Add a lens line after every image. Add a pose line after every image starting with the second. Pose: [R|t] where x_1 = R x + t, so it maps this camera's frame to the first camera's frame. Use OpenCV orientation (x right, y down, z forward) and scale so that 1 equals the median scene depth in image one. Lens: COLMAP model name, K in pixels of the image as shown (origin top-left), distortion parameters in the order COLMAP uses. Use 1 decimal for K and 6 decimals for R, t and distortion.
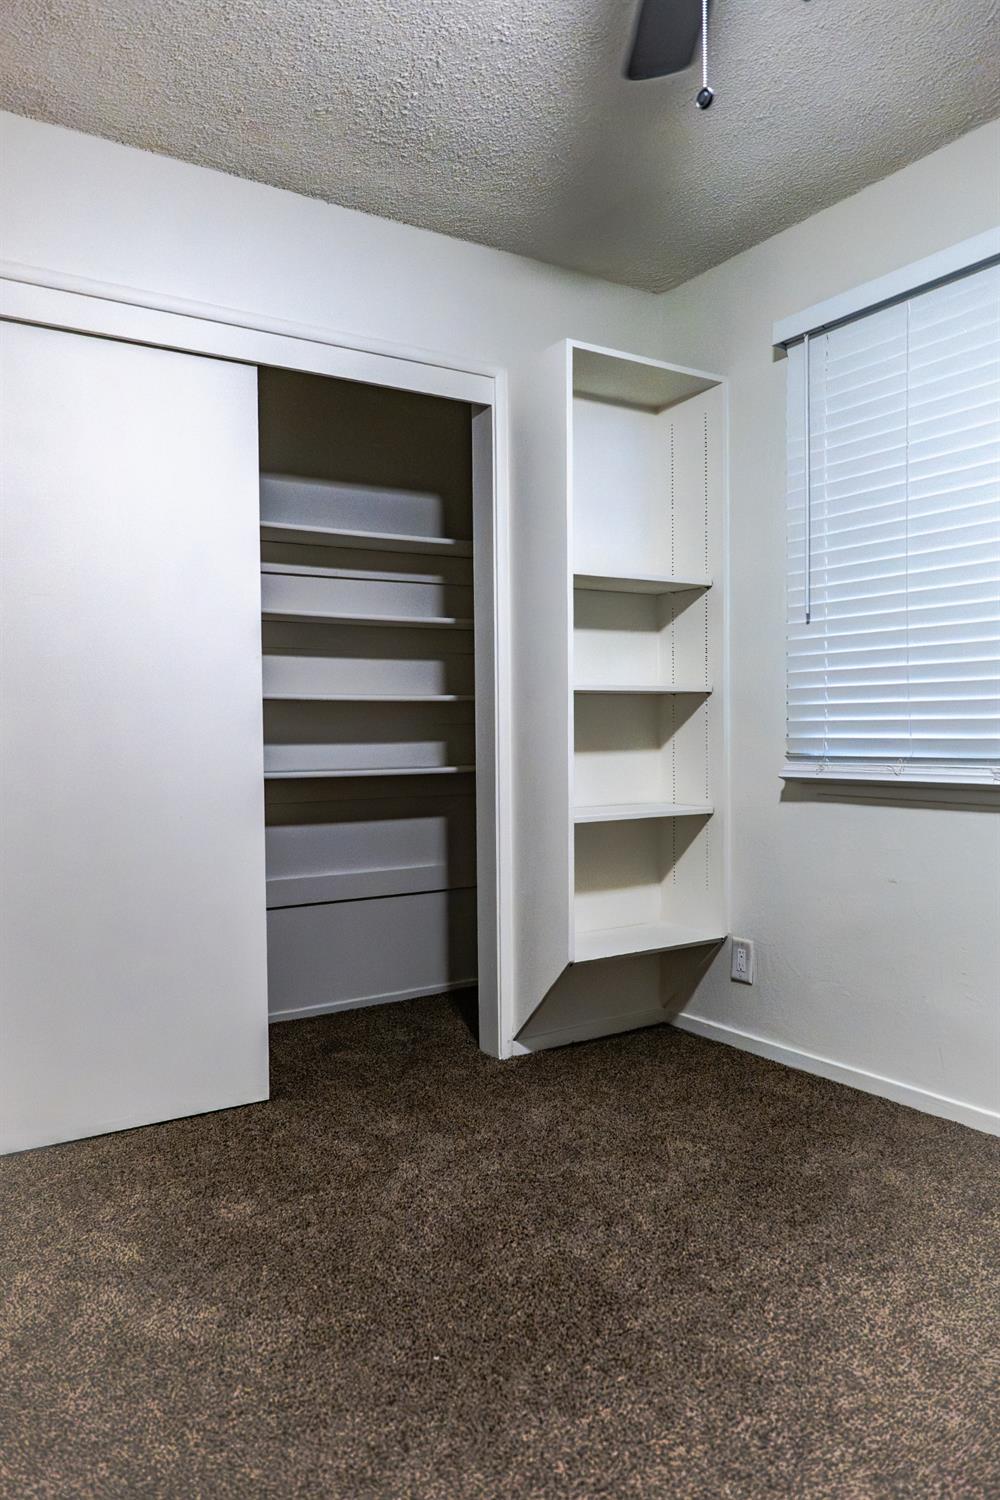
lens RADIAL K [[1053.9, 0, 504.2], [0, 1053.9, 745.3], [0, 0, 1]] dist [0.003066, 0.002819]
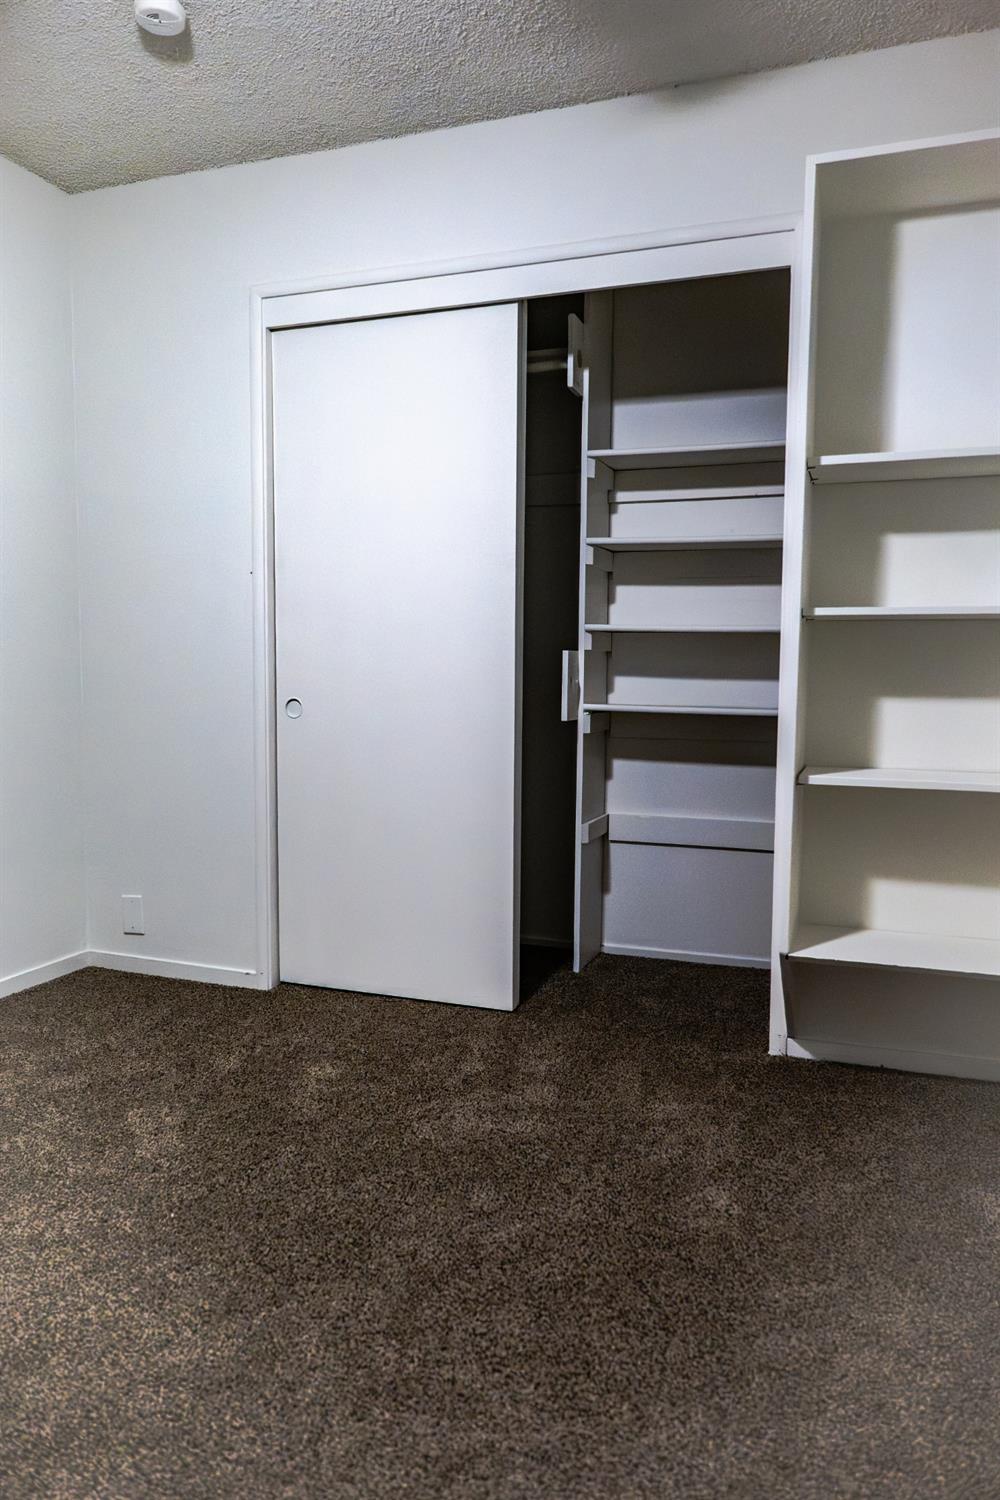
lens RADIAL K [[1053.9, 0, 503.5], [0, 1053.9, 750.4], [0, 0, 1]] dist [0.003066, 0.002819]
pose [[0.606246, 0.080158, -0.791227, 0.599191], [-0.031385, 0.996544, 0.076911, -0.006480], [0.794658, -0.021794, 0.606666, 0.364354]]
